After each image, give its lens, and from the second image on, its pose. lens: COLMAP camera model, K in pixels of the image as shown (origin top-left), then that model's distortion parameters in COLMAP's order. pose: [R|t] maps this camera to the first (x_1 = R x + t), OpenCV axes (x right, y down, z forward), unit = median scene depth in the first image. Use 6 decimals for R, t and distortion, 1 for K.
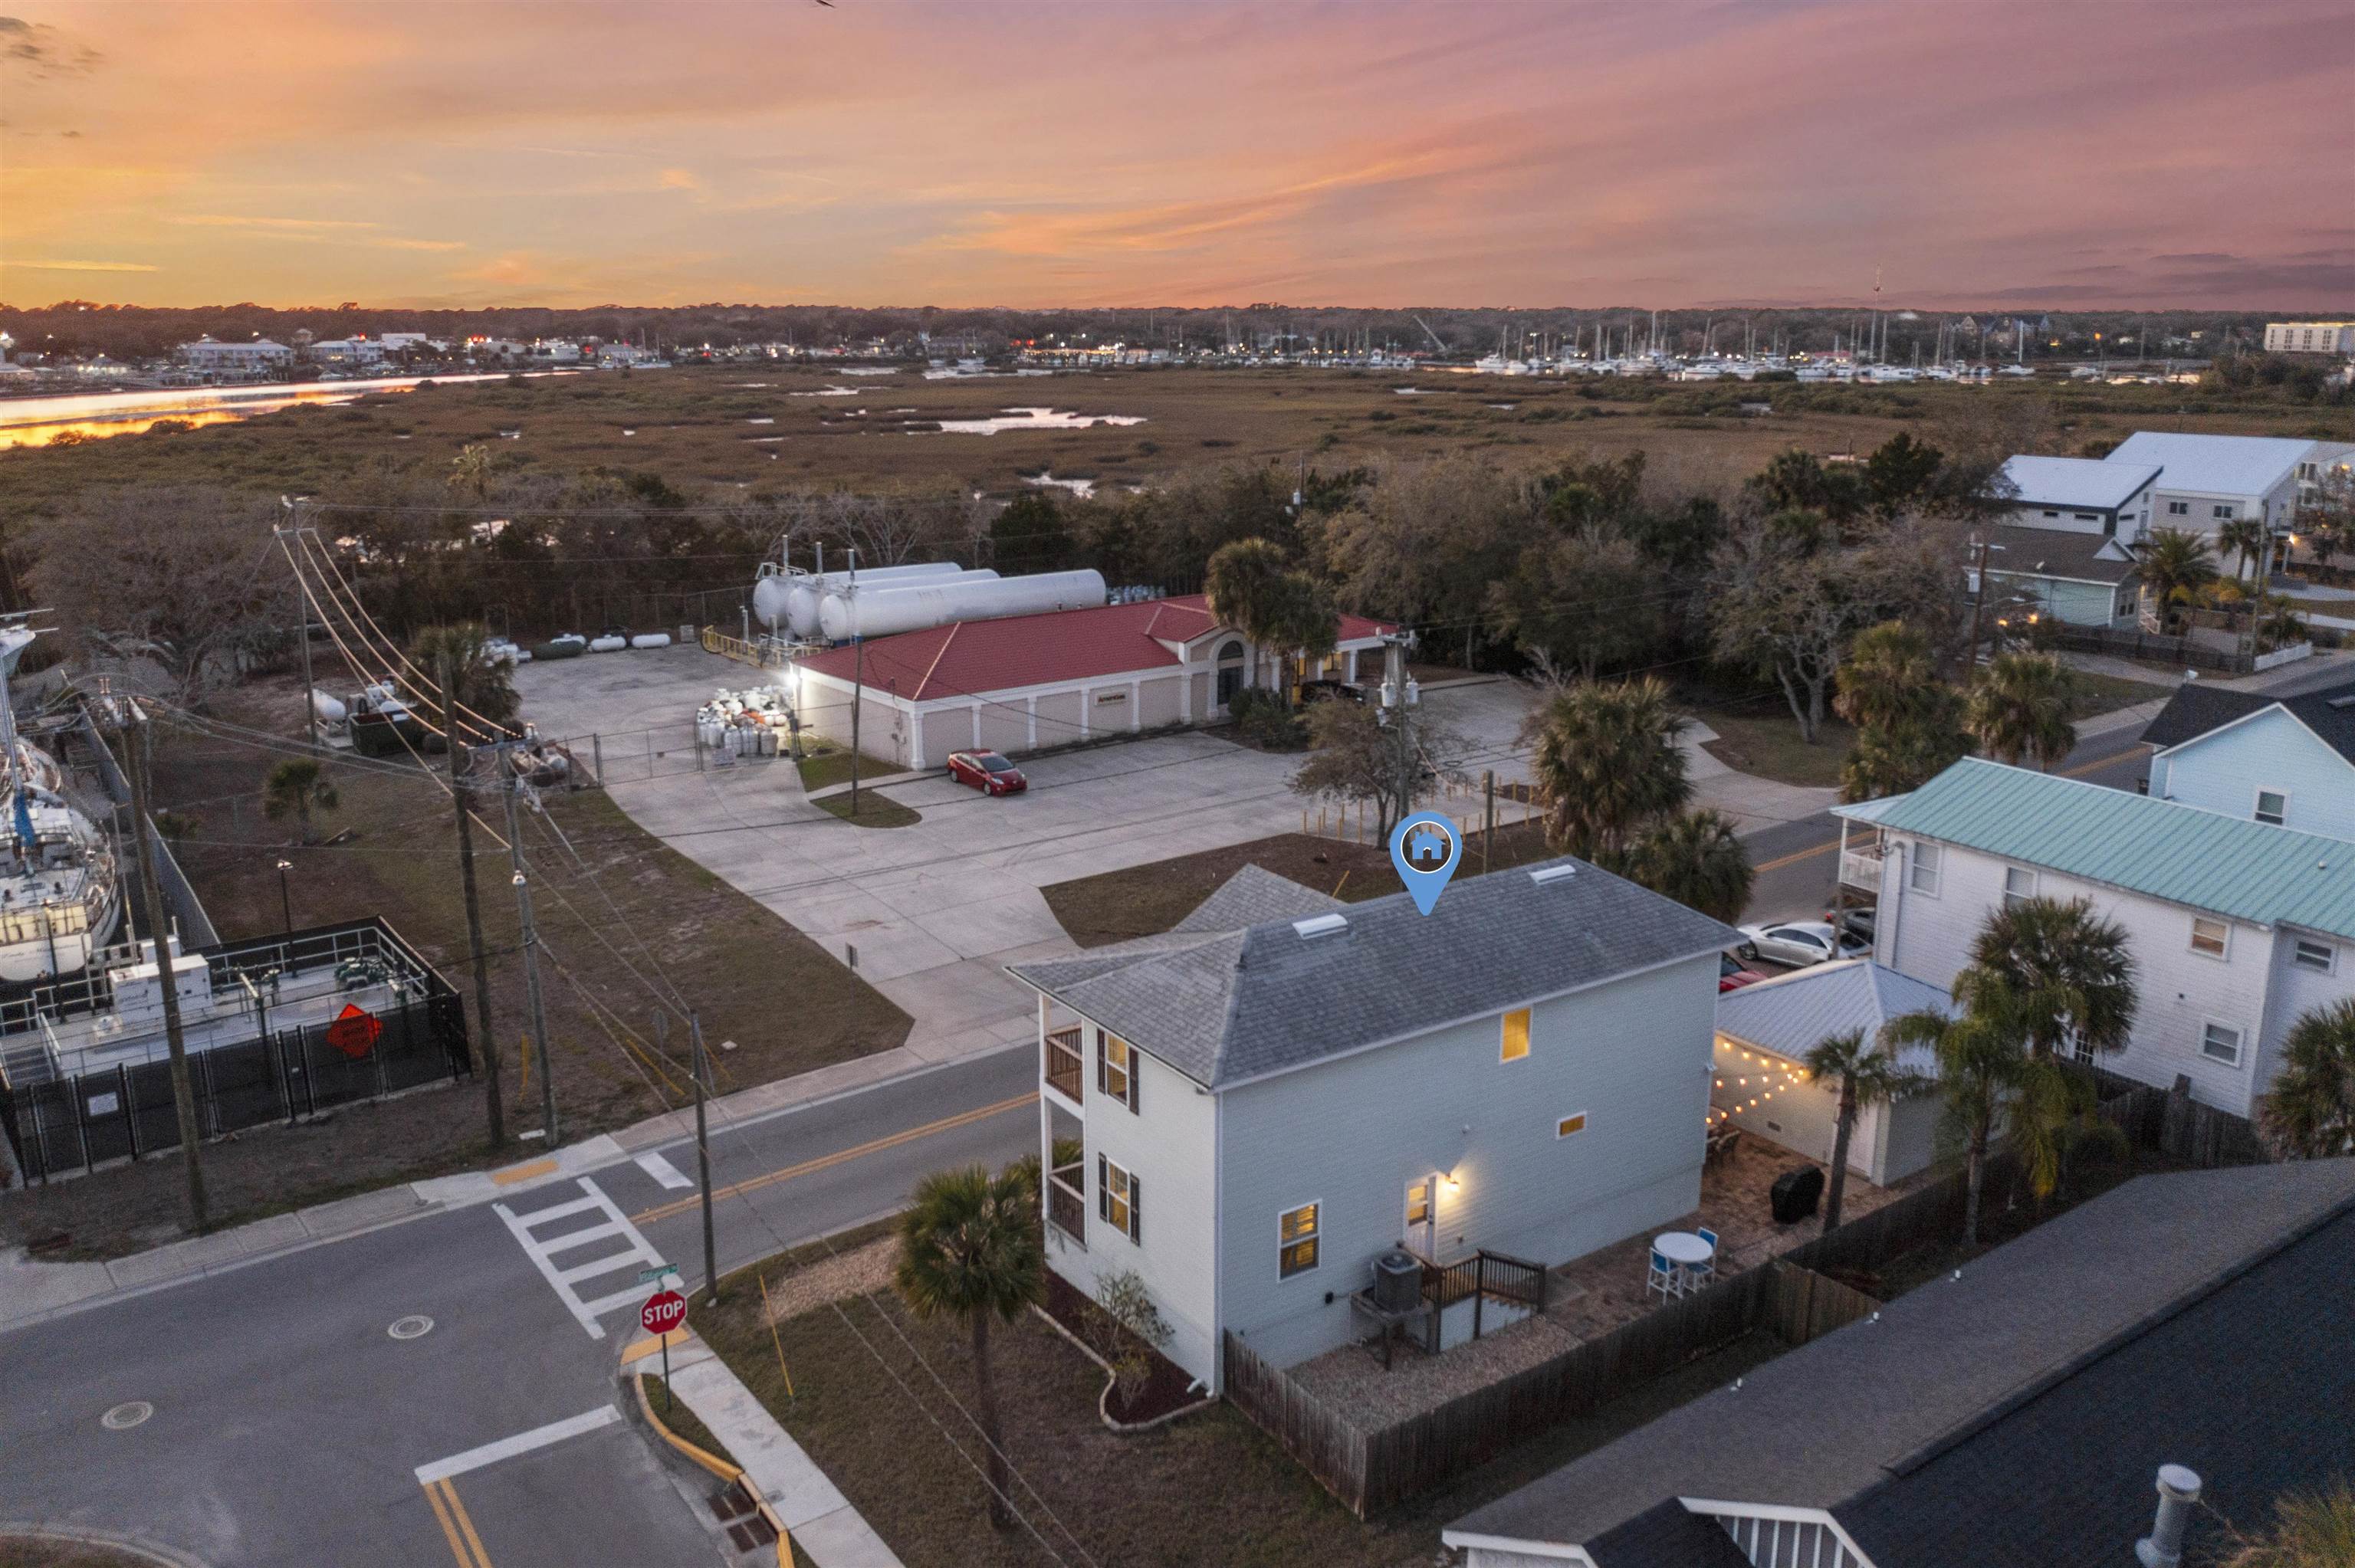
lens RADIAL K [[1834.0, 0, 1177.5], [0, 1834.0, 784.0], [0, 0, 1]] dist [-0.007638, -0.002800]
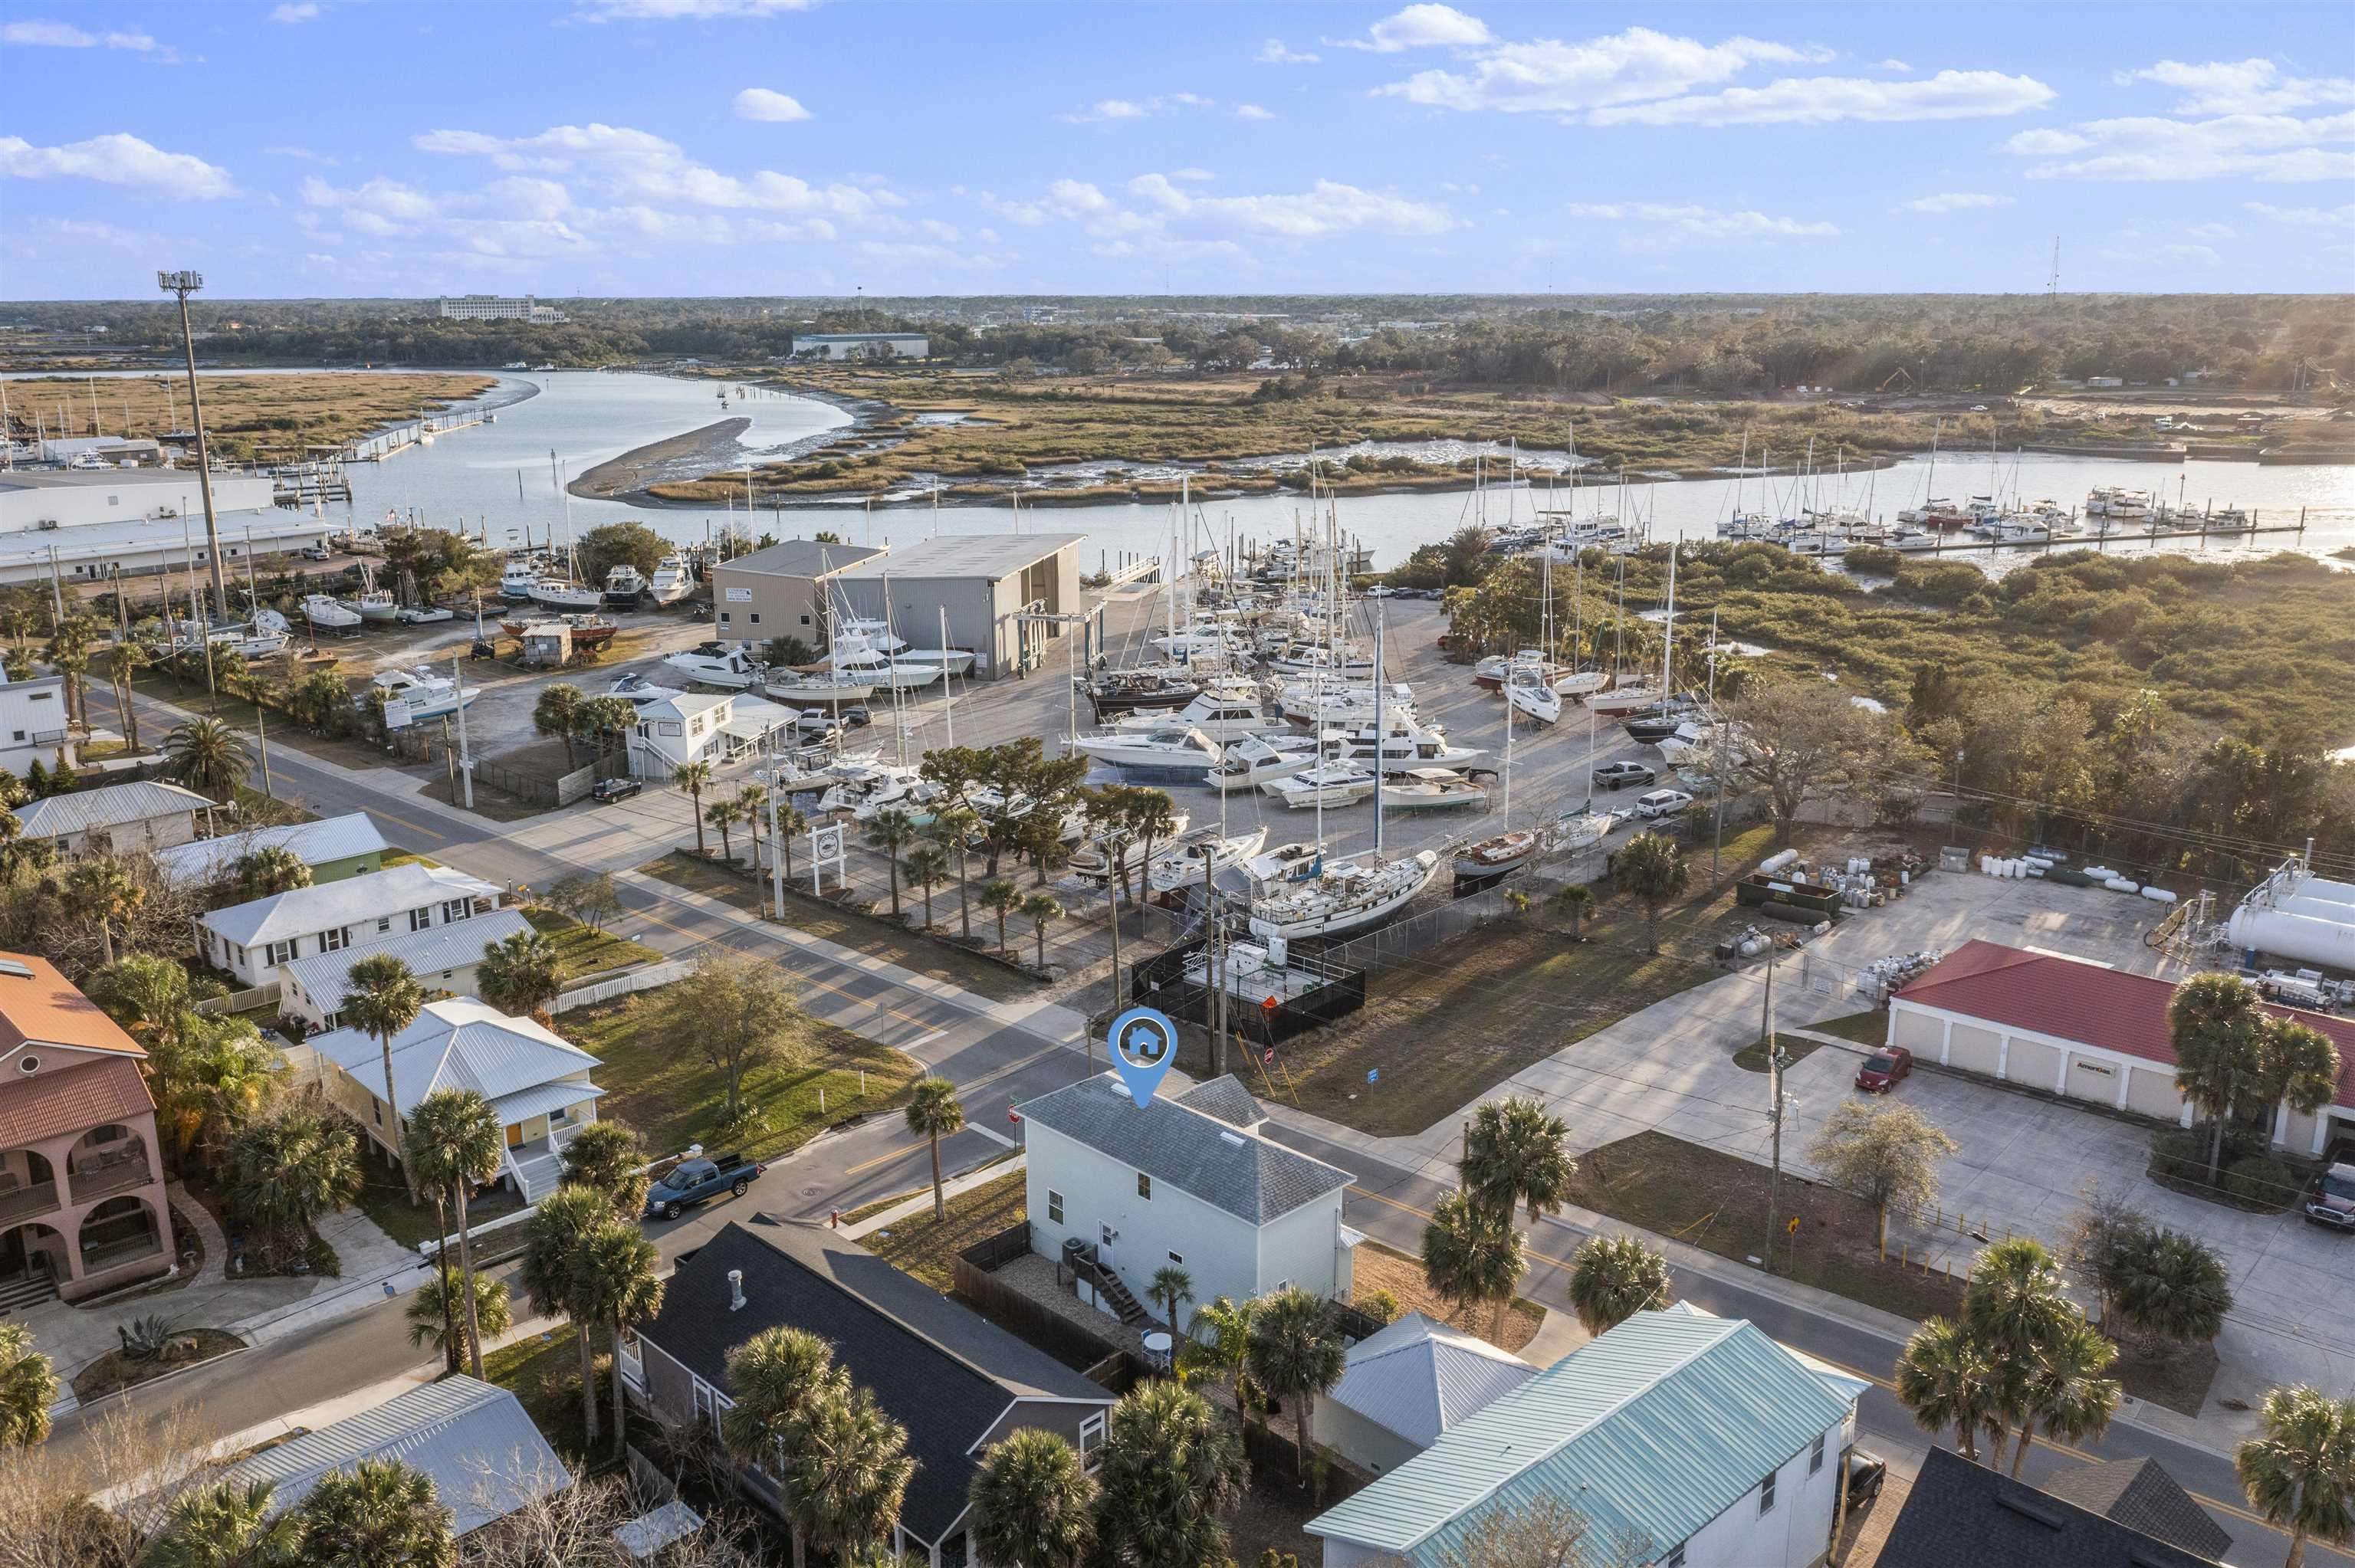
lens RADIAL K [[1834.0, 0, 1177.5], [0, 1834.0, 784.0], [0, 0, 1]] dist [-0.007638, -0.002800]
pose [[0.178223, 0.249252, -0.951898, 0.816322], [-0.239125, 0.949357, 0.203815, -0.284725], [0.954493, 0.191298, 0.228799, 0.206299]]
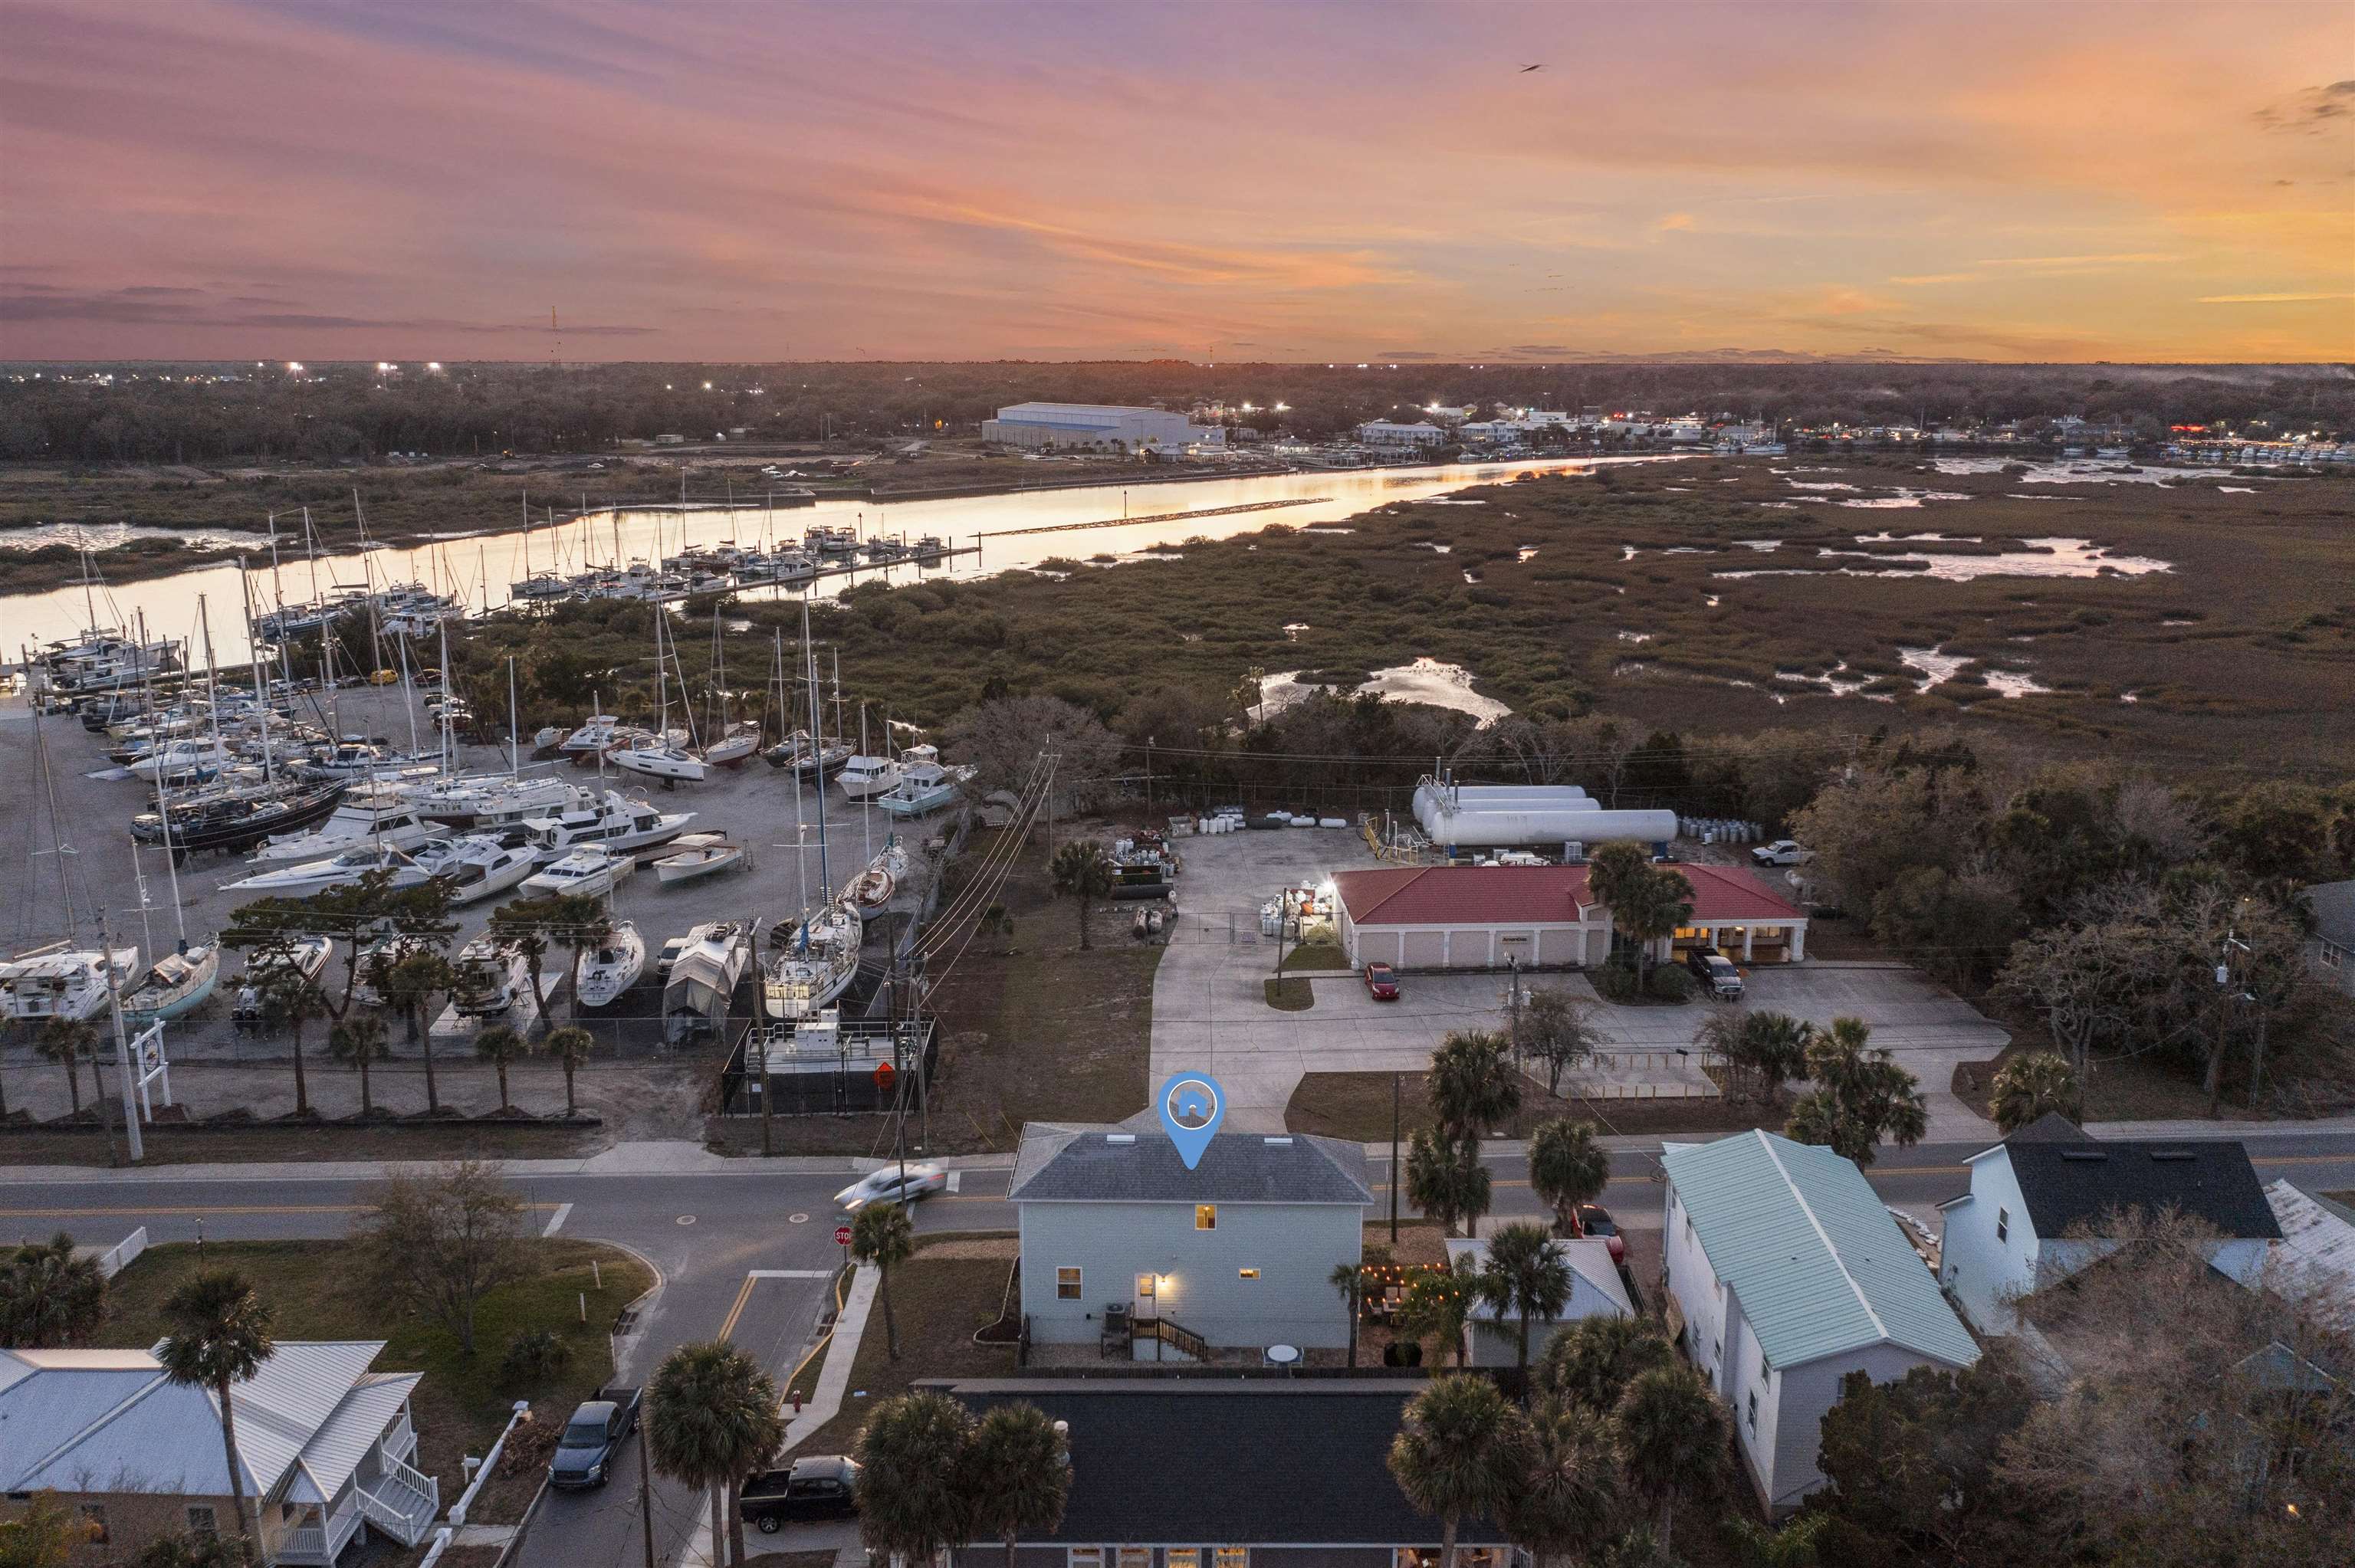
lens RADIAL K [[1834.0, 0, 1177.5], [0, 1834.0, 784.0], [0, 0, 1]] dist [-0.007638, -0.002800]
pose [[0.817444, 0.128033, -0.561599, 0.498217], [-0.142224, 0.989660, 0.018606, -0.146912], [0.558174, 0.064663, 0.827201, -0.278224]]
